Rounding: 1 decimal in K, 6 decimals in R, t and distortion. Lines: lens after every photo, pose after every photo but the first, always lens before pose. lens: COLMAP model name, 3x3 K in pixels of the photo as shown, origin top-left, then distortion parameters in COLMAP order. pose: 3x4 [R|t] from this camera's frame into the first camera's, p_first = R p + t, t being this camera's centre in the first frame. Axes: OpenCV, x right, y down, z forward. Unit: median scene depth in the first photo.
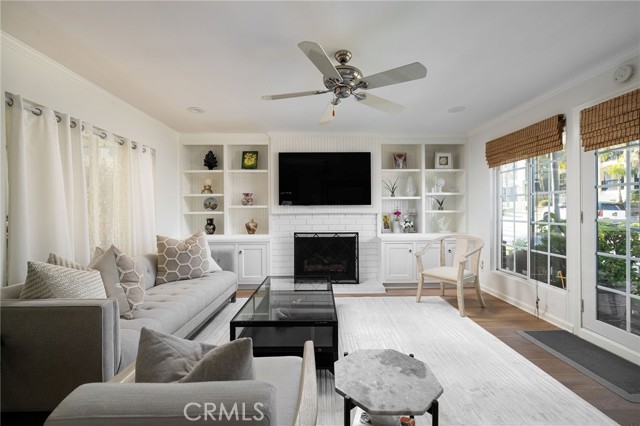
lens RADIAL K [[273.3, 0, 322.2], [0, 273.3, 212.0], [0, 0, 1]] dist [-0.000604, 0.000461]
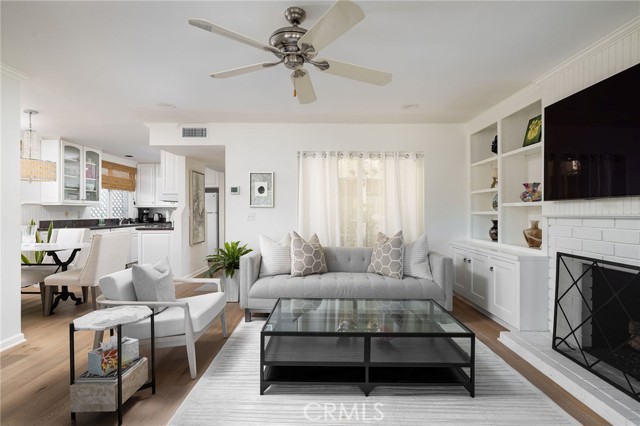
lens RADIAL K [[298.5, 0, 310.1], [0, 298.5, 212.2], [0, 0, 1]] dist [-0.003355, 0.001351]
pose [[-0.029558, 0.006463, -0.999542, 0.455750], [-0.004957, 0.999966, 0.006612, -0.002688], [0.999551, 0.005150, -0.029525, 0.521182]]
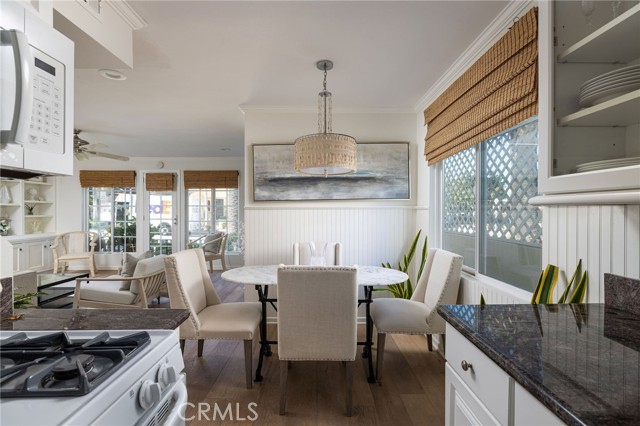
lens RADIAL K [[298.5, 0, 319.1], [0, 298.5, 211.1], [0, 0, 1]] dist [-0.003355, 0.001351]
pose [[0.005994, 0.005439, 0.999967, -0.913057], [0.003969, 0.999977, -0.005463, -0.012119], [-0.999974, 0.004001, 0.005973, -0.291462]]
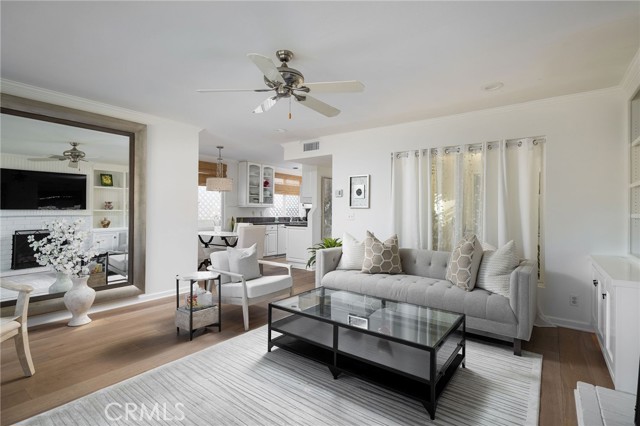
lens RADIAL K [[298.5, 0, 311.5], [0, 298.5, 211.1], [0, 0, 1]] dist [-0.003355, 0.001351]
pose [[-0.615398, -0.002739, -0.788212, 0.424018], [-0.009252, 0.999950, 0.003749, -0.003257], [0.788163, 0.009600, -0.615392, 0.832520]]
